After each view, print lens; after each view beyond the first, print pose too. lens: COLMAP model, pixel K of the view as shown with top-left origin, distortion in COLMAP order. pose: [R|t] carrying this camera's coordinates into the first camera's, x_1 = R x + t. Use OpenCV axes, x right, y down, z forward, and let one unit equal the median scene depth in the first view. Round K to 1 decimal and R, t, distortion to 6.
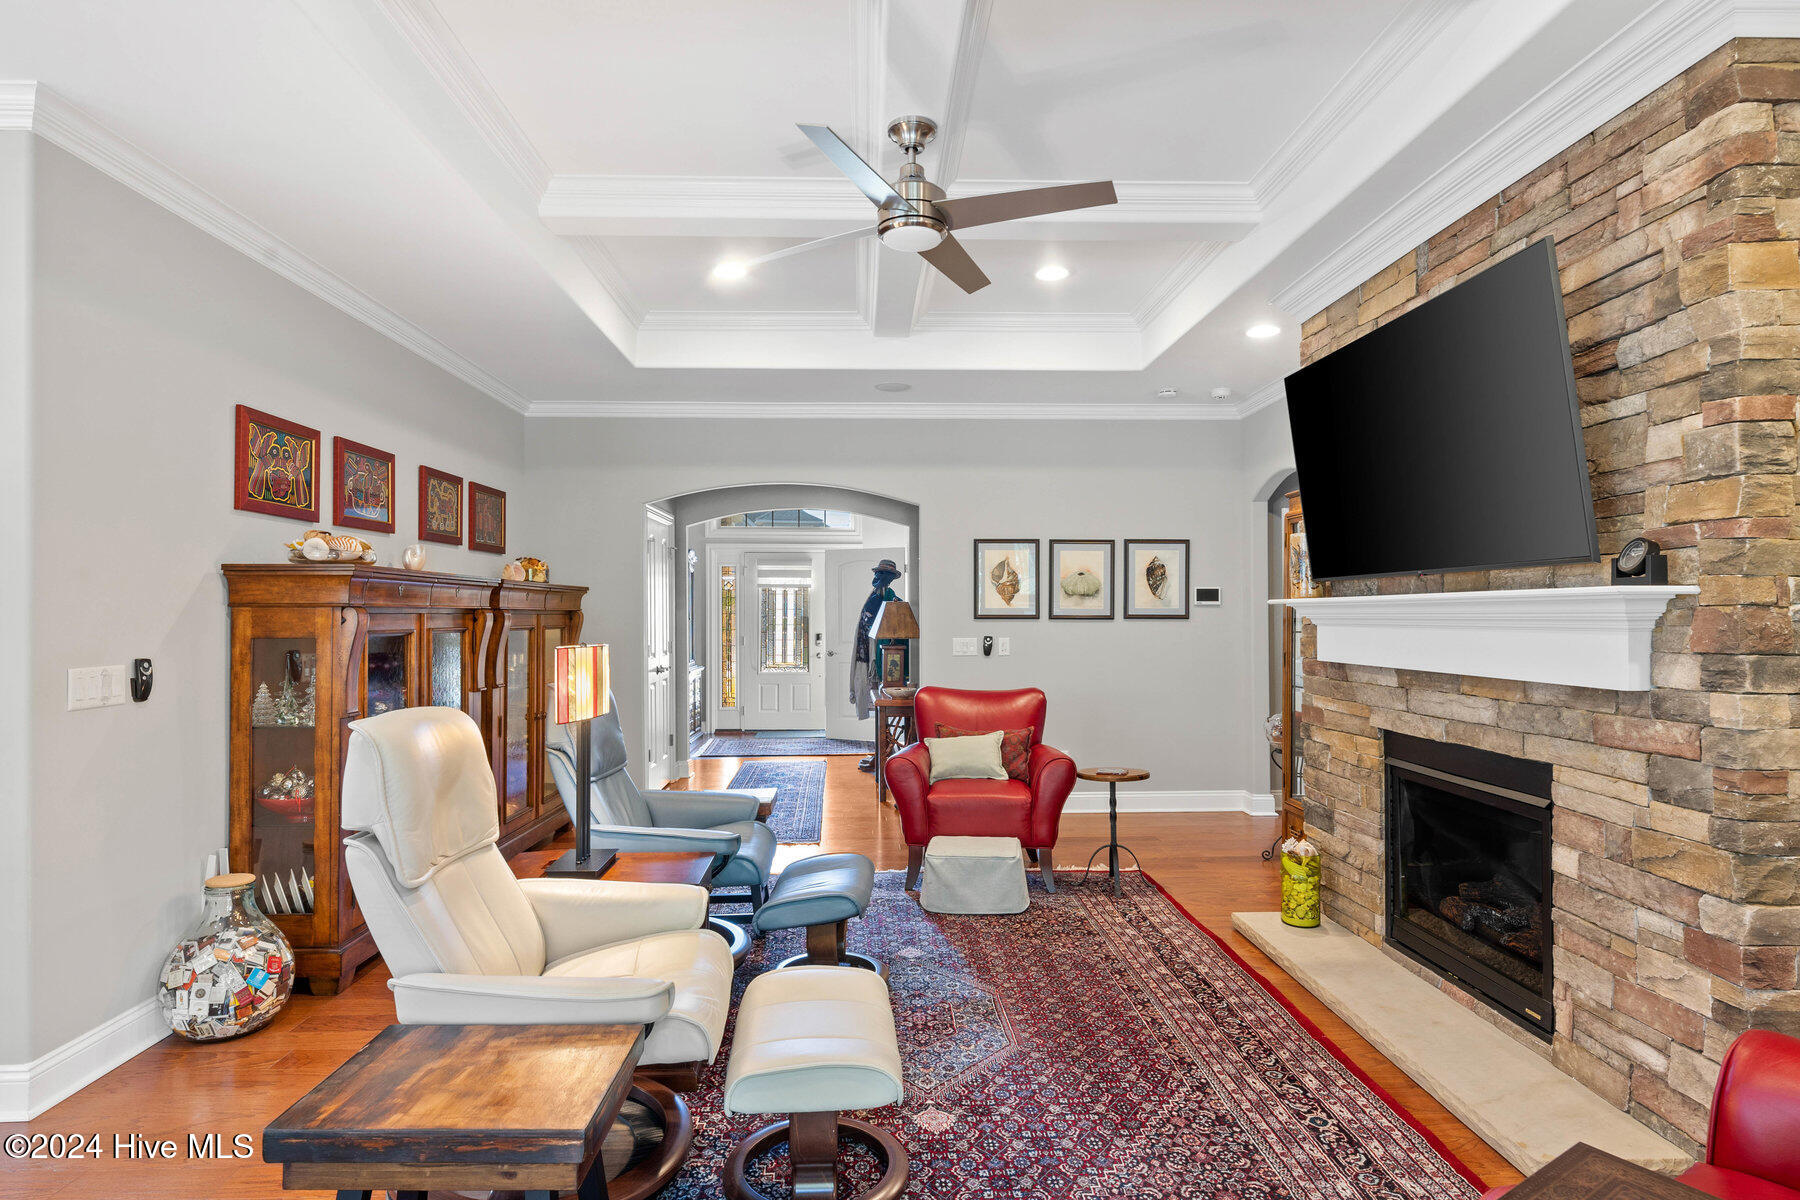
lens RADIAL K [[919.3, 0, 897.6], [0, 919.3, 602.8], [0, 0, 1]] dist [-0.001792, 0.000458]
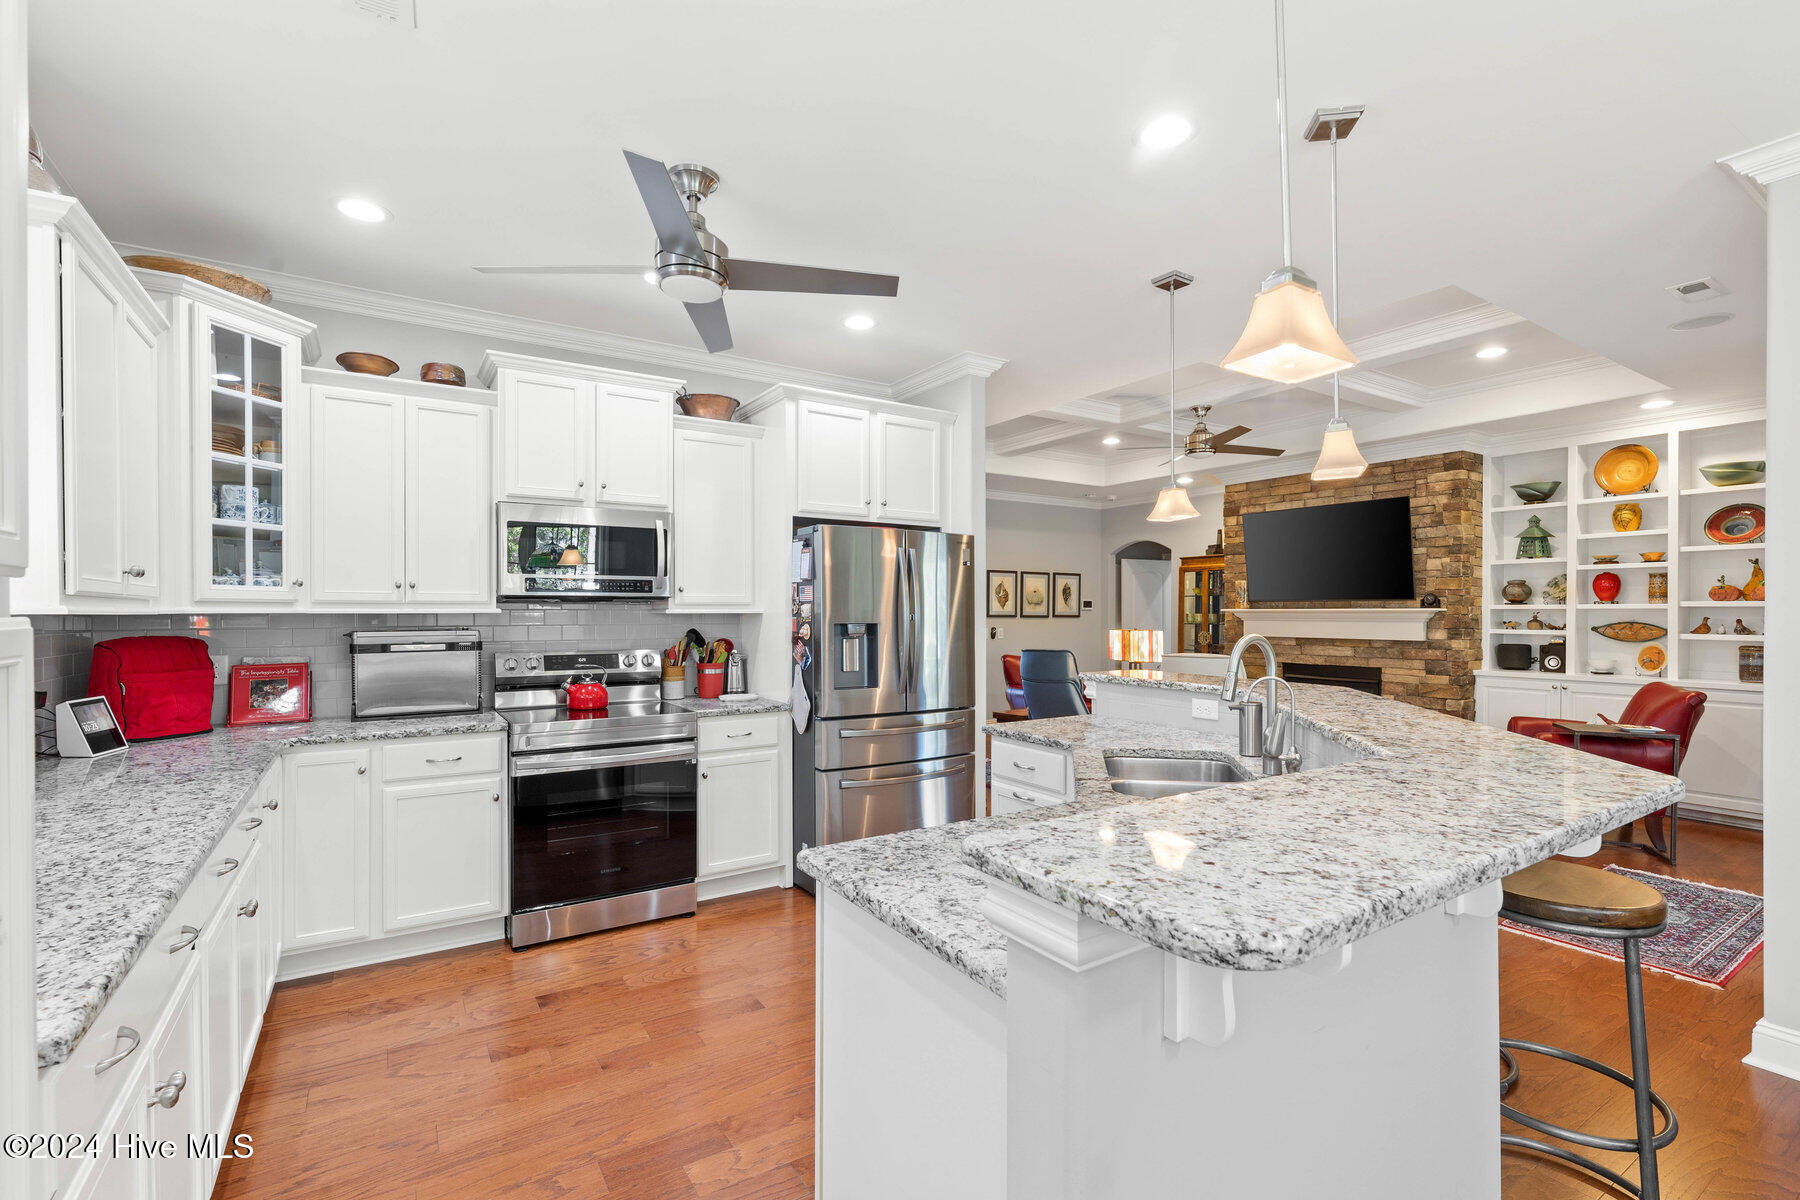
lens RADIAL K [[789.4, 0, 887.6], [0, 789.4, 615.9], [0, 0, 1]] dist [-0.010849, -0.000291]
pose [[0.857136, 0.001108, 0.515089, -1.641776], [-0.010261, 0.999836, 0.014923, -0.009254], [-0.514988, -0.018076, 0.857007, -0.286355]]
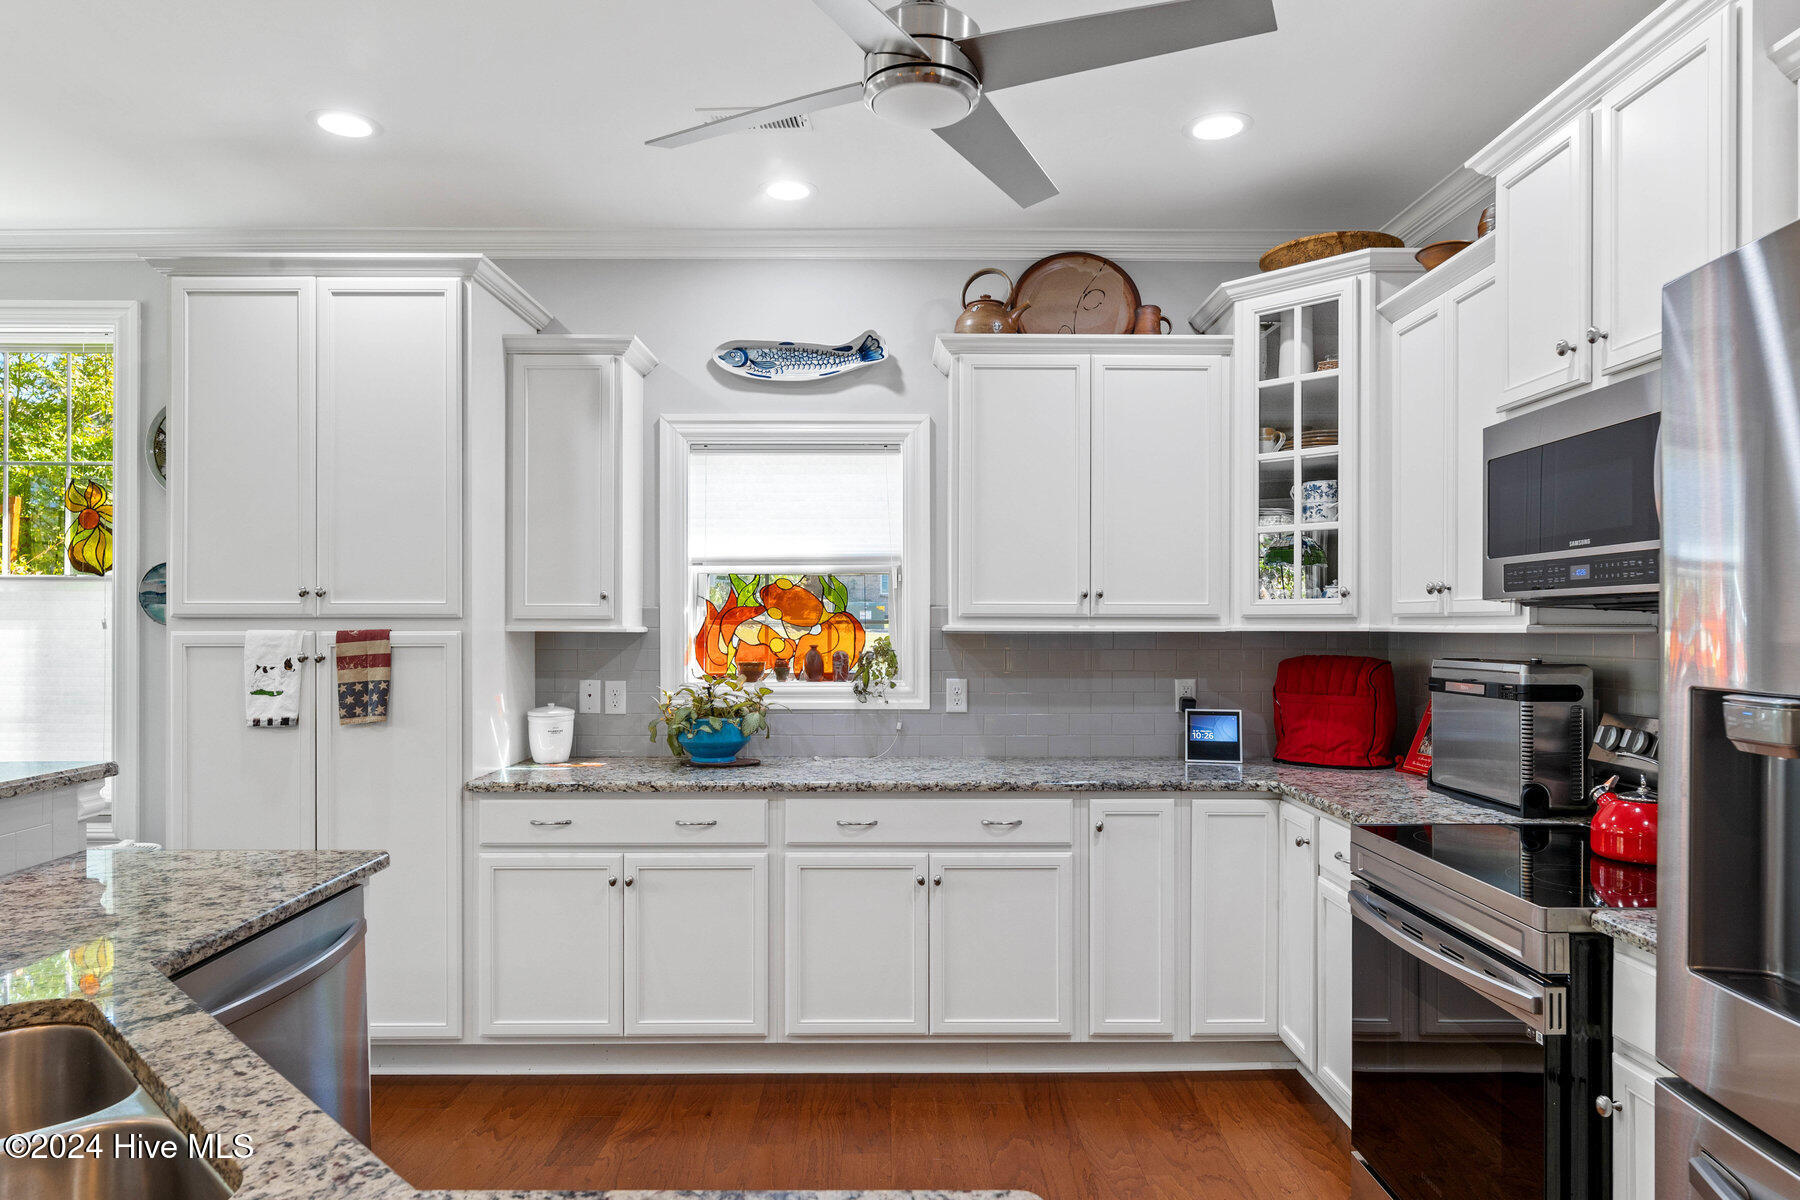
lens RADIAL K [[1065.4, 0, 905.5], [0, 1065.4, 630.5], [0, 0, 1]] dist [-0.004719, 0.000135]
pose [[-0.029338, 0.011174, -0.999507, -0.736703], [0.012833, 0.999859, 0.010801, -0.008452], [0.999487, -0.012510, -0.029478, 0.516730]]
